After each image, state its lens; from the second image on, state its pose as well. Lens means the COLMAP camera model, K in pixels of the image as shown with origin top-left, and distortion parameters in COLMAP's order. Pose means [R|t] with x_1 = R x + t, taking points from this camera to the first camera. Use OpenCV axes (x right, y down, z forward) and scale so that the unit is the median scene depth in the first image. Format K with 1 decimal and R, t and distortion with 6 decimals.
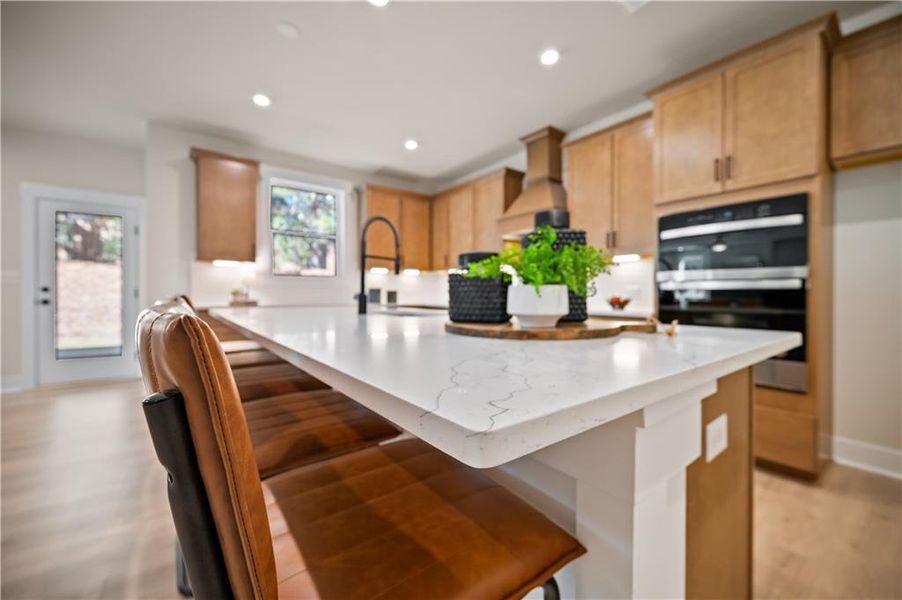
lens RADIAL K [[361.9, 0, 454.4], [0, 361.9, 295.0], [0, 0, 1]] dist [-0.000234, -0.001207]
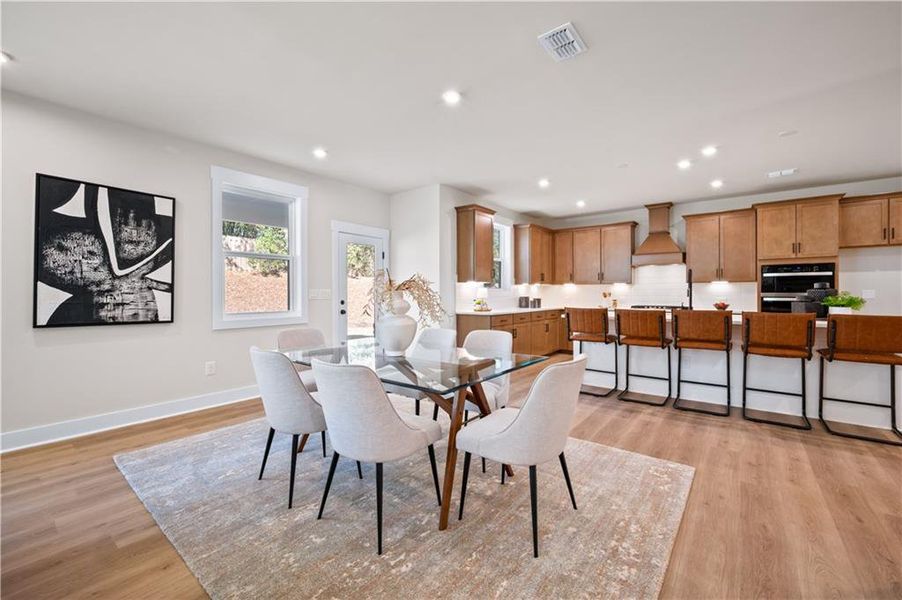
lens RADIAL K [[361.9, 0, 456.7], [0, 361.9, 294.3], [0, 0, 1]] dist [-0.000234, -0.001207]
pose [[0.964017, -0.007402, 0.265738, -1.086528], [0.006309, 0.999968, 0.004968, -0.047794], [-0.265766, -0.003113, 0.964032, -0.349819]]
